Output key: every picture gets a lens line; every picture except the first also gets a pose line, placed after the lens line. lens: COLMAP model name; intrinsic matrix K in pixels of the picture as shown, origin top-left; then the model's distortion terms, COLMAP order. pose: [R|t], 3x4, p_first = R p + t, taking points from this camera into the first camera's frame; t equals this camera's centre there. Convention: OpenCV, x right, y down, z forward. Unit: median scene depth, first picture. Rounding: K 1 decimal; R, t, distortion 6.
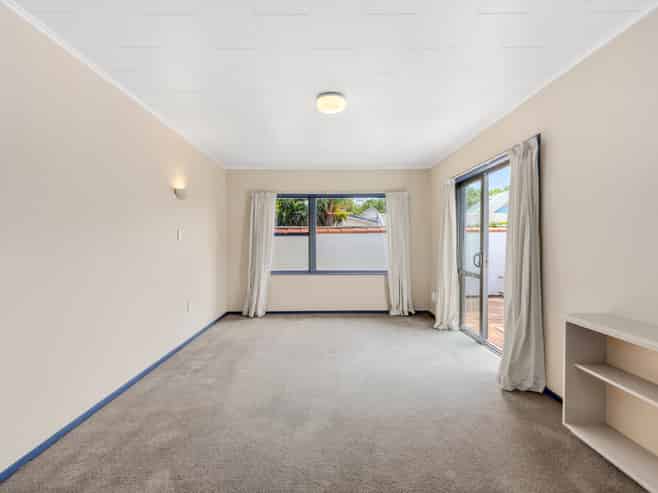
lens RADIAL K [[295.5, 0, 329.0], [0, 295.5, 246.5], [0, 0, 1]] dist [0.000202, -0.000003]
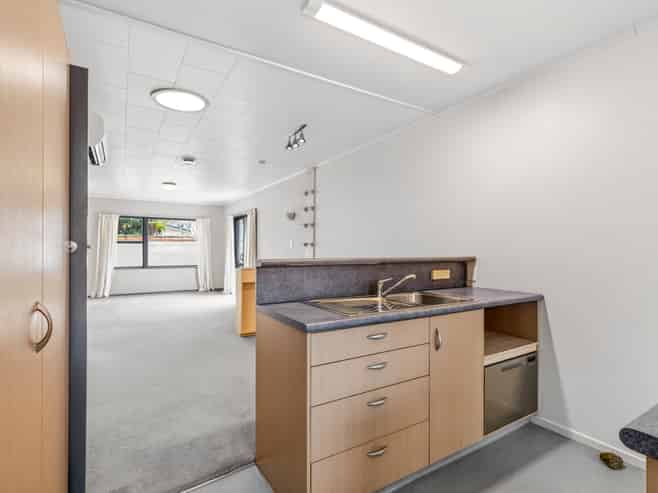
lens RADIAL K [[338.4, 0, 329.2], [0, 338.4, 254.0], [0, 0, 1]] dist [0.000885, 0.000135]
pose [[0.847695, -0.000490, 0.530484, -0.182301], [-0.000881, 0.999997, 0.002331, 0.014677], [-0.530483, -0.002443, 0.847692, -1.004401]]
